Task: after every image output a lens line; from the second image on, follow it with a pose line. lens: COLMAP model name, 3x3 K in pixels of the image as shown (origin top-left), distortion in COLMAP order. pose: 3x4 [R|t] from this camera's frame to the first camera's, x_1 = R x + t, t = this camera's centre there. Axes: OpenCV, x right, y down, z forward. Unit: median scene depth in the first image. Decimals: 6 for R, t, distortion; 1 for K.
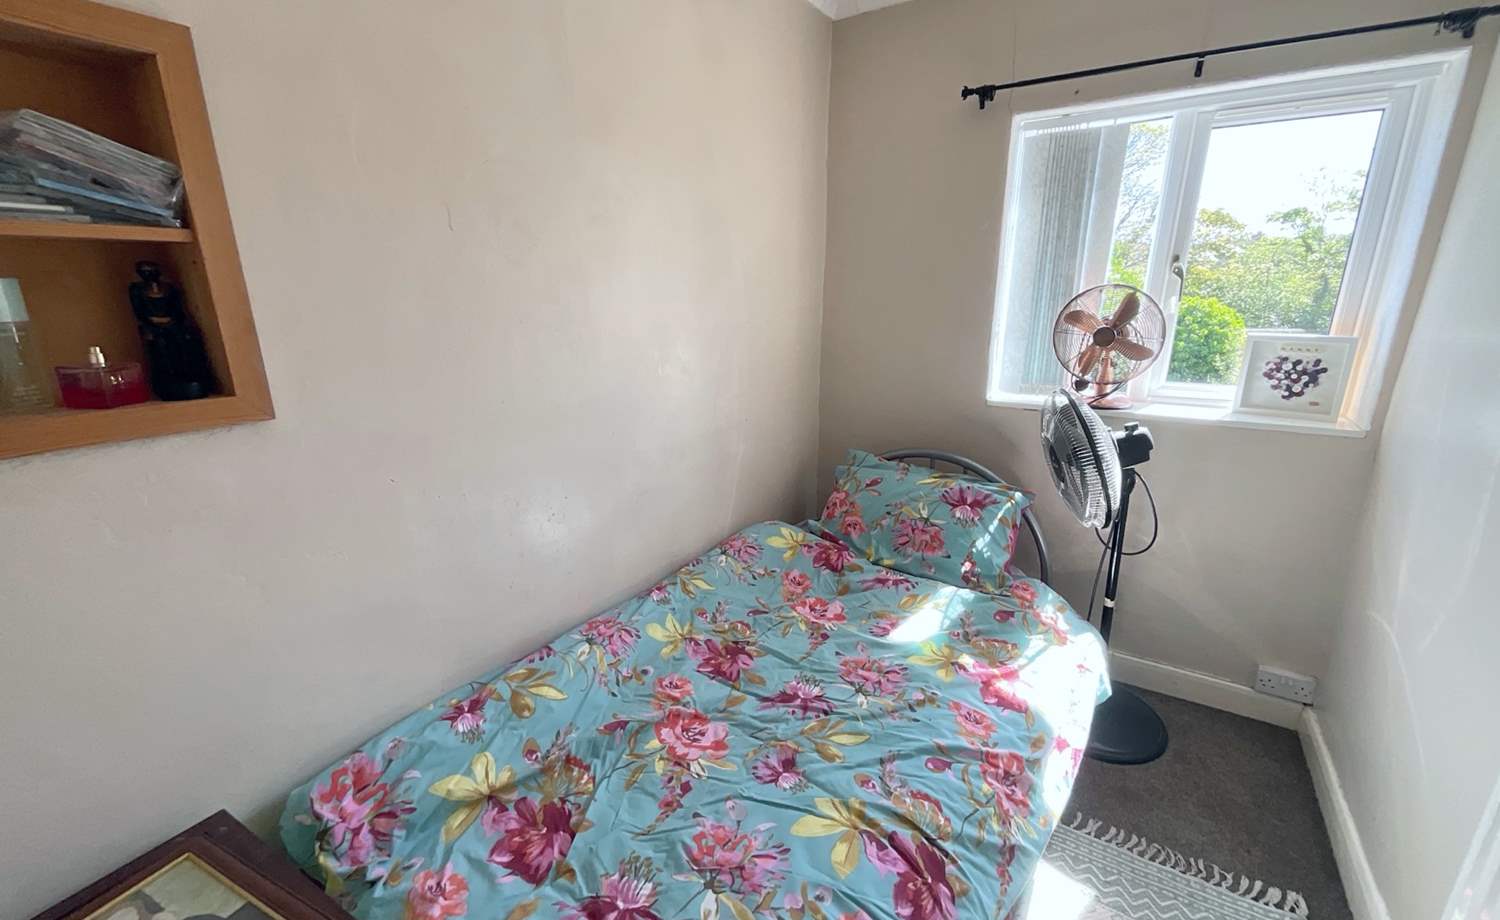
lens RADIAL K [[611.3, 0, 749.1], [0, 611.3, 461.5], [0, 0, 1]] dist [-0.007476, 0.008385]
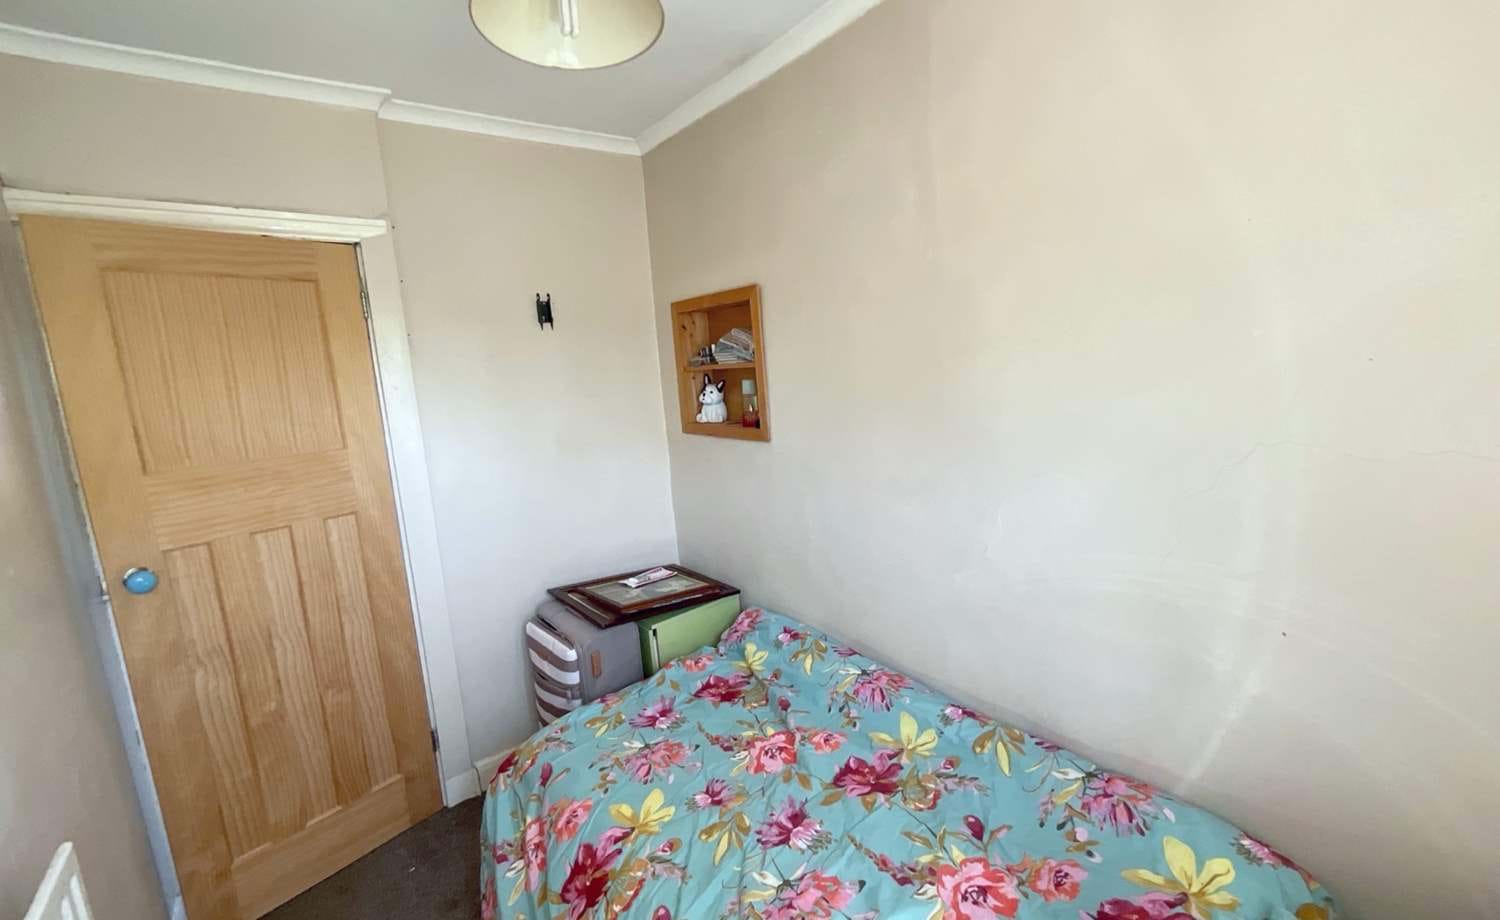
lens RADIAL K [[611.3, 0, 749.1], [0, 611.3, 461.5], [0, 0, 1]] dist [-0.007476, 0.008385]
pose [[-0.329684, 0.181357, -0.926509, 0.953298], [-0.197305, 0.946470, 0.255472, -0.404005], [0.923244, 0.267030, -0.276254, 1.147374]]
